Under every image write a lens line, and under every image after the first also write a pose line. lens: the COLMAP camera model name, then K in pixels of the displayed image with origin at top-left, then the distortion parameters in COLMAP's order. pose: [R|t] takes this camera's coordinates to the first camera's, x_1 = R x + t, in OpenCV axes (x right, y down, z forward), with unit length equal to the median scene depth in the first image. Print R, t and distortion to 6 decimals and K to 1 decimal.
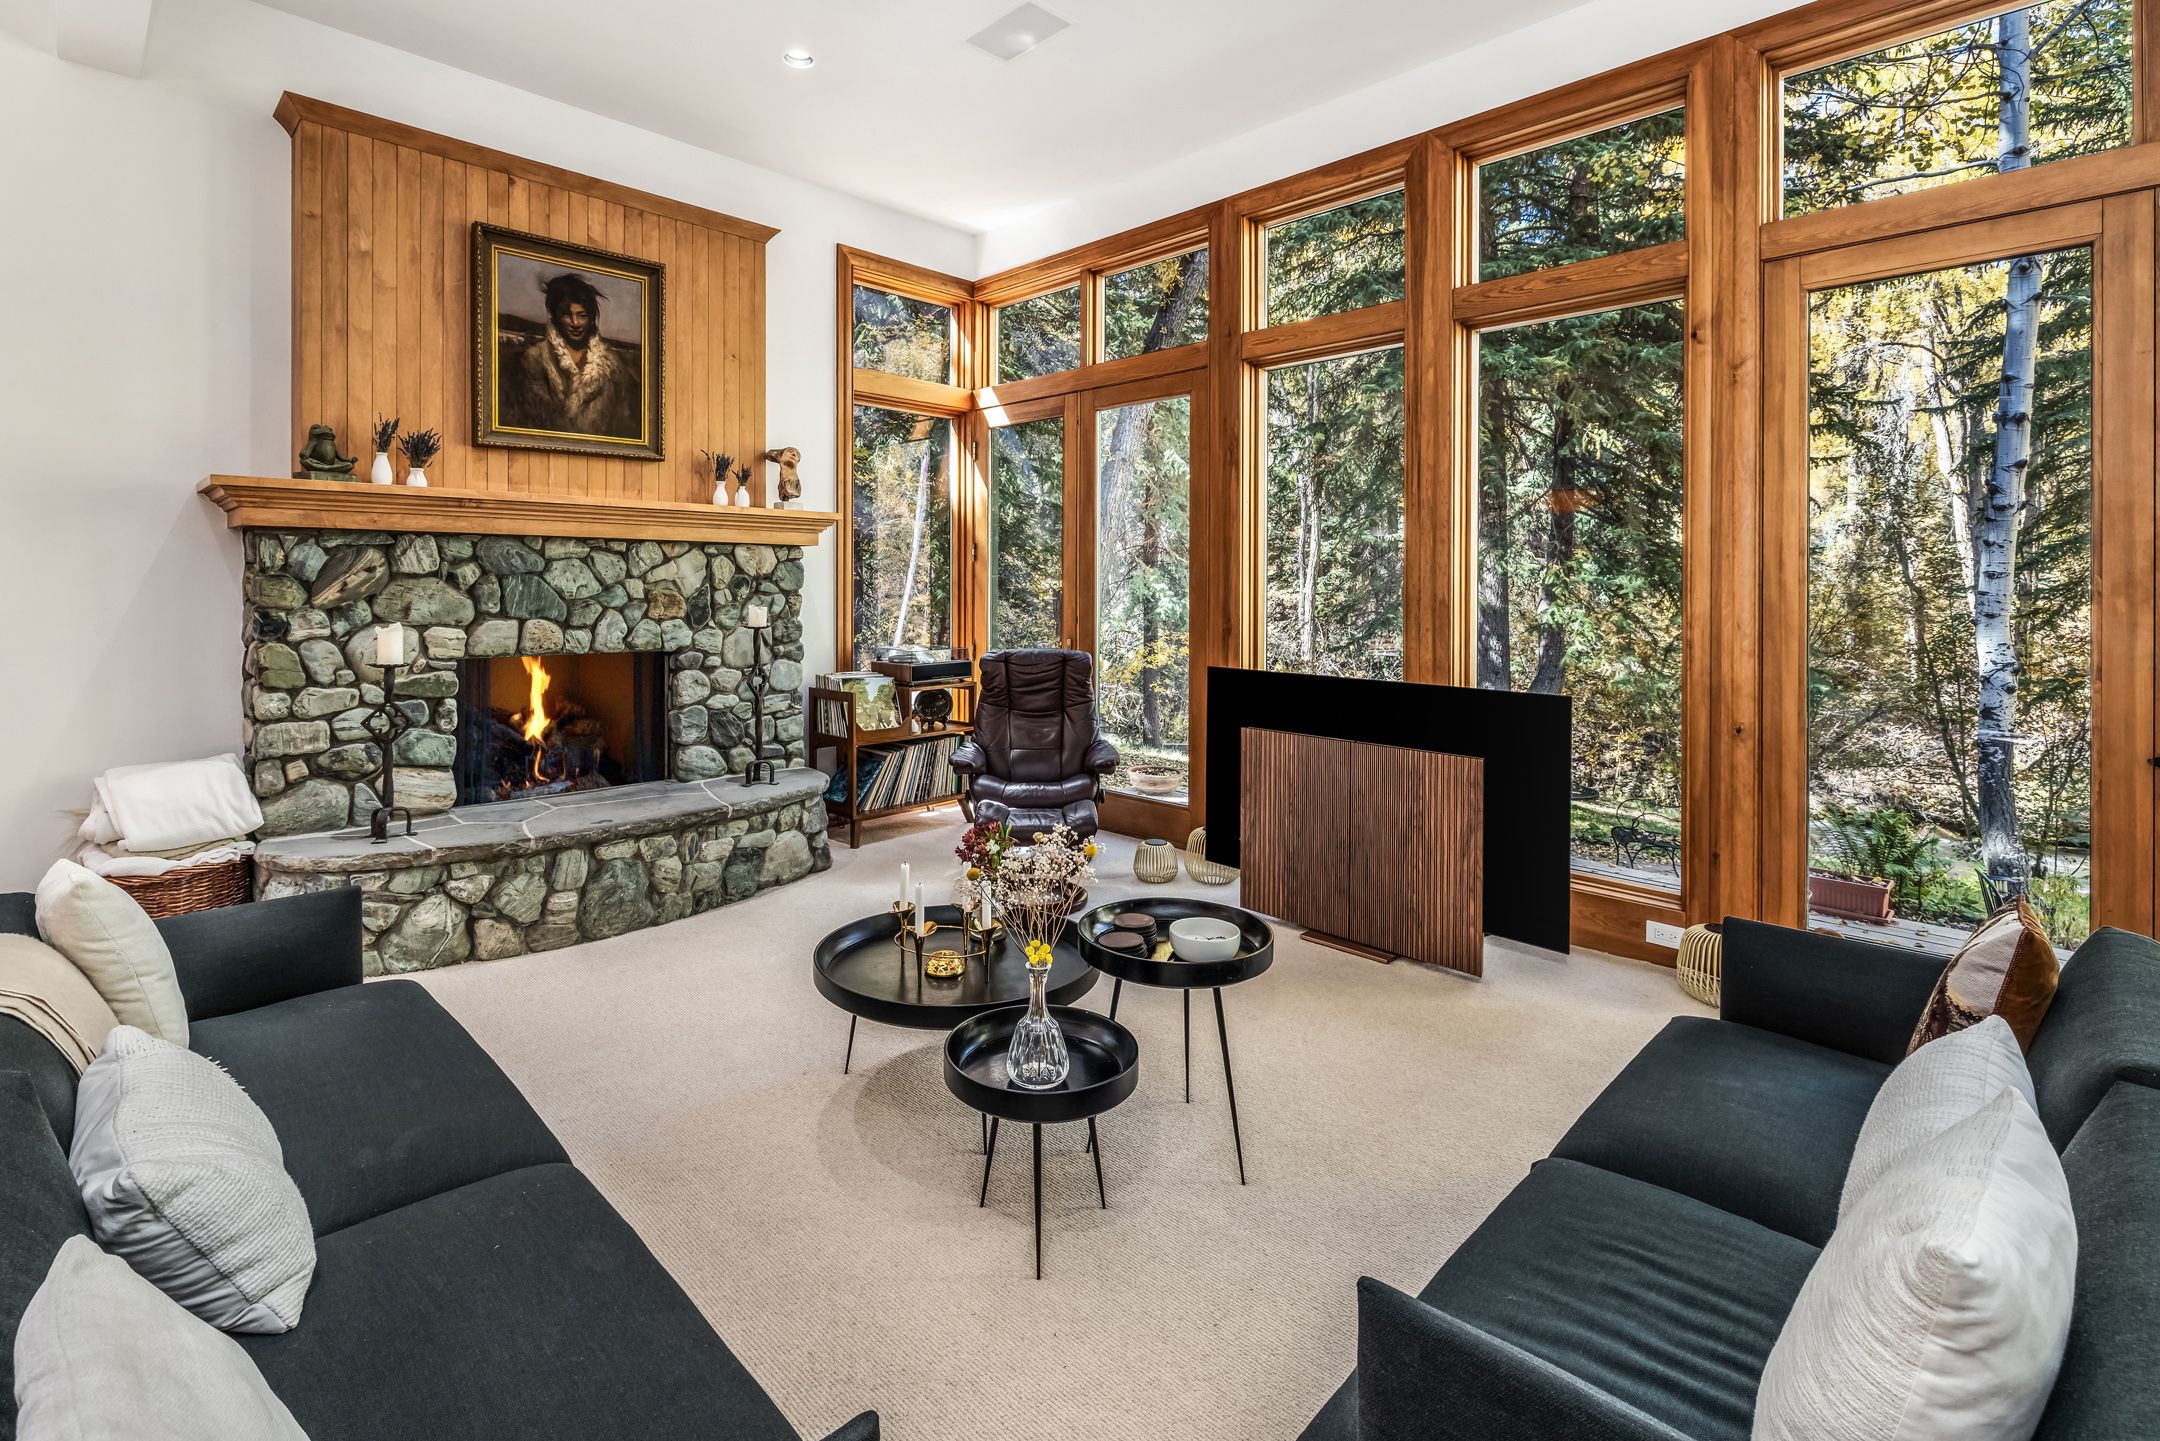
lens RADIAL K [[1014.1, 0, 1077.8], [0, 1014.1, 586.6], [0, 0, 1]] dist [-0.001045, -0.000030]
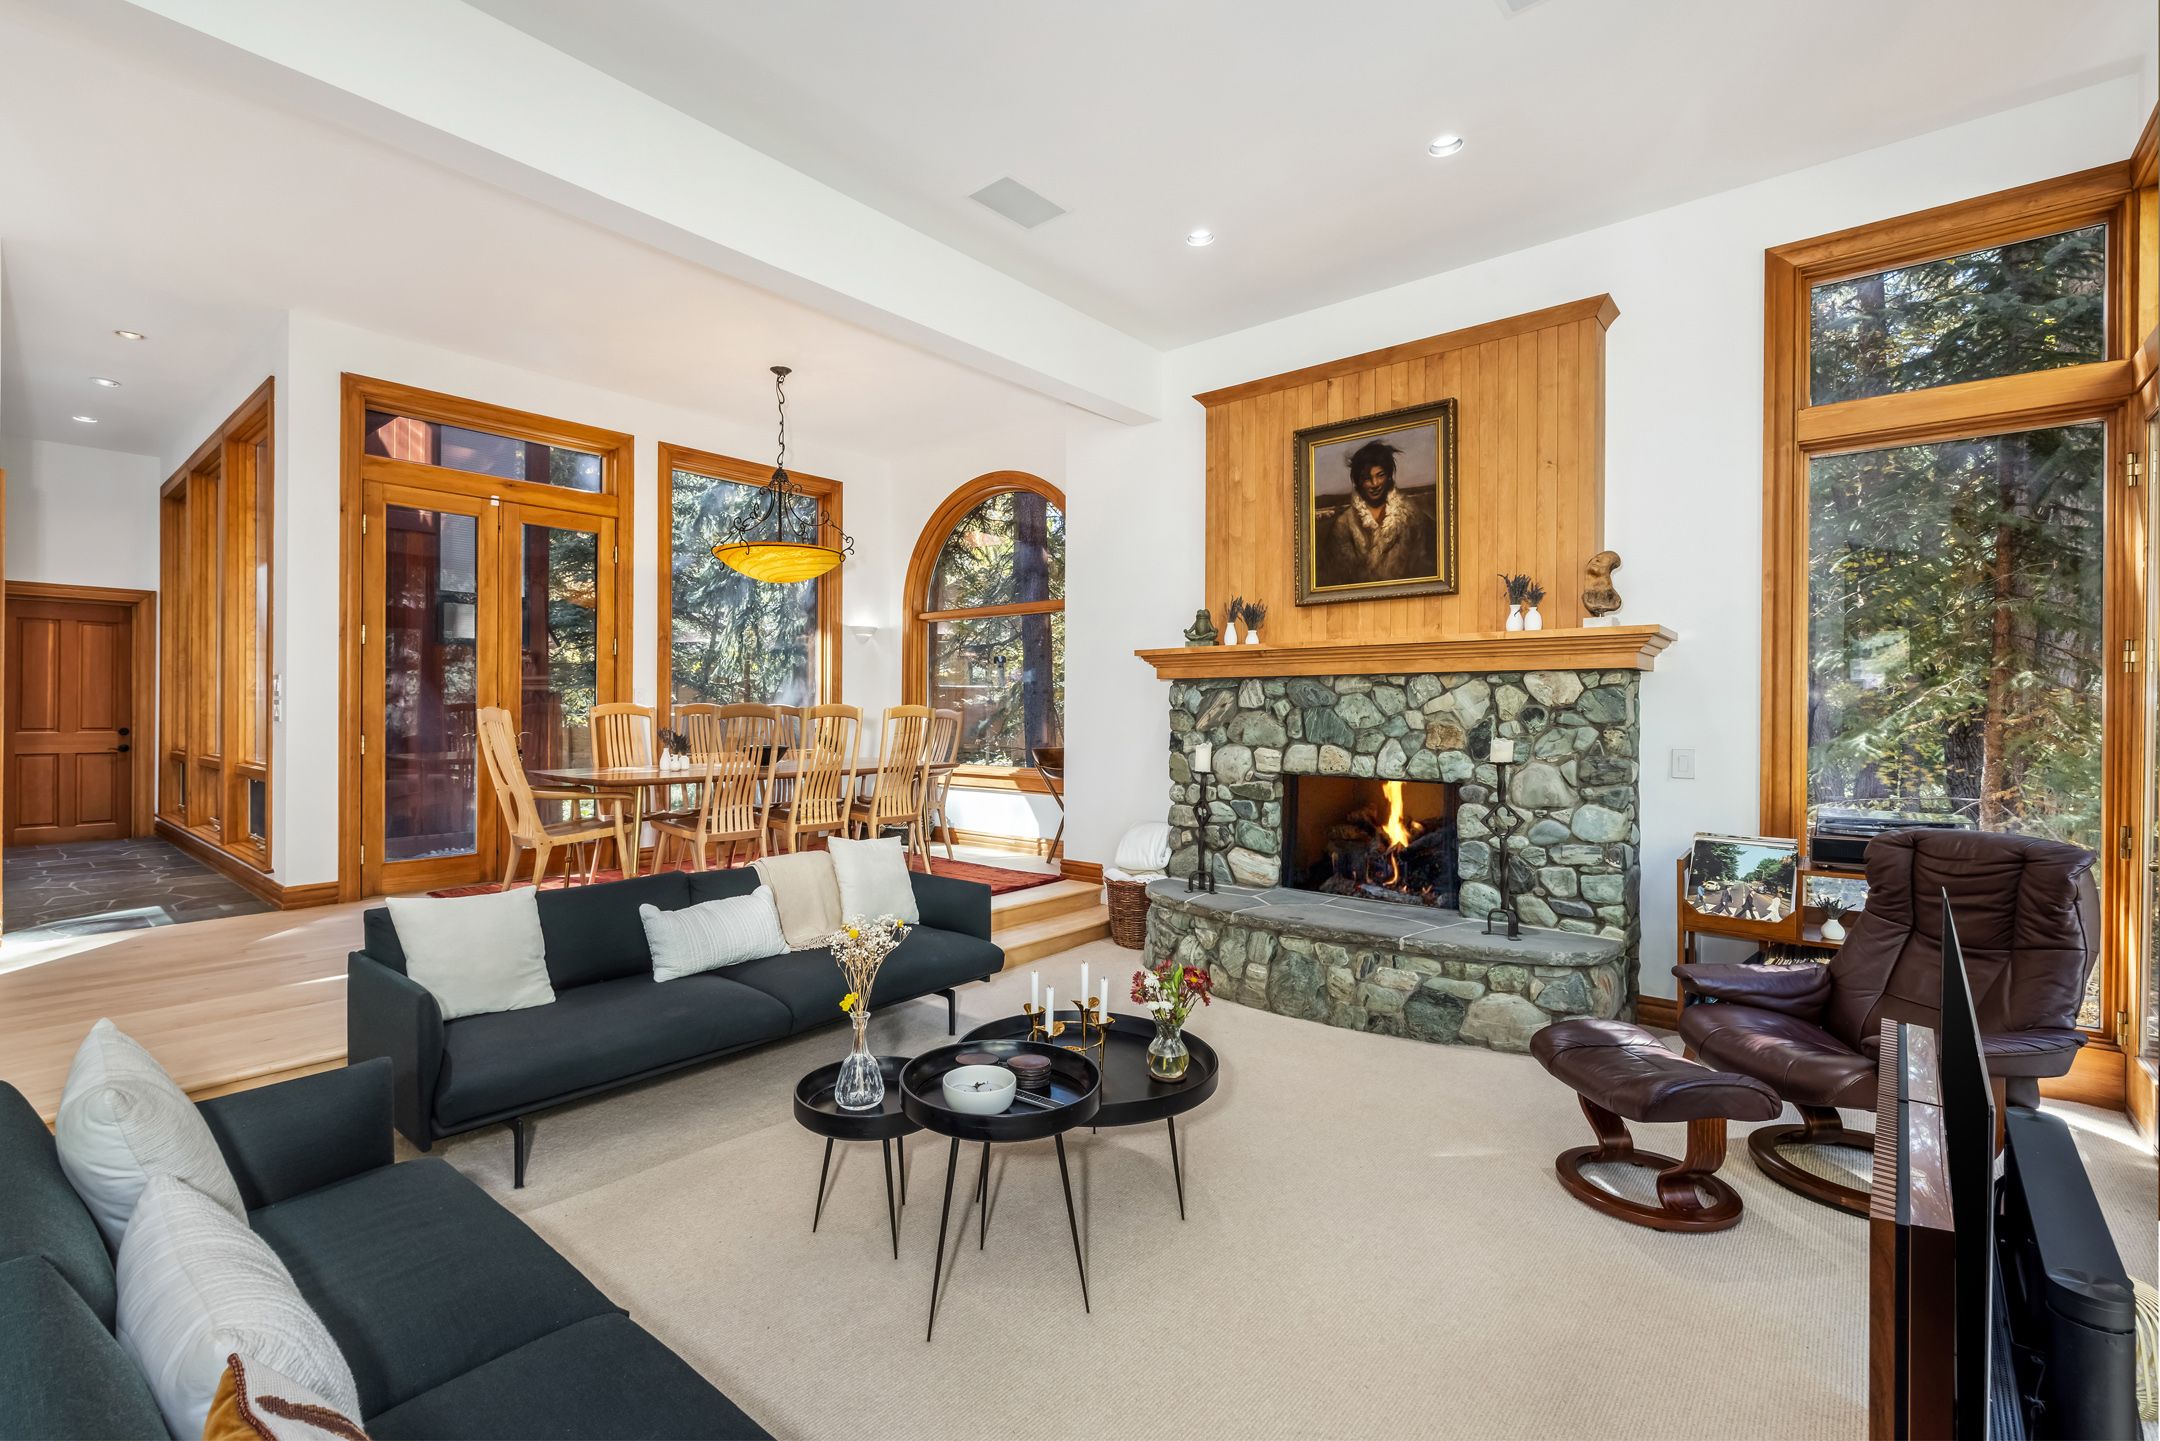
lens RADIAL K [[975.7, 0, 1013.5], [0, 975.7, 713.3], [0, 0, 1]] dist [-0.004105, -0.000119]
pose [[0.040763, -0.003930, -0.999161, 0.574049], [-0.003881, 0.999984, -0.004092, 0.001017], [0.999161, 0.004045, 0.040747, 0.558012]]
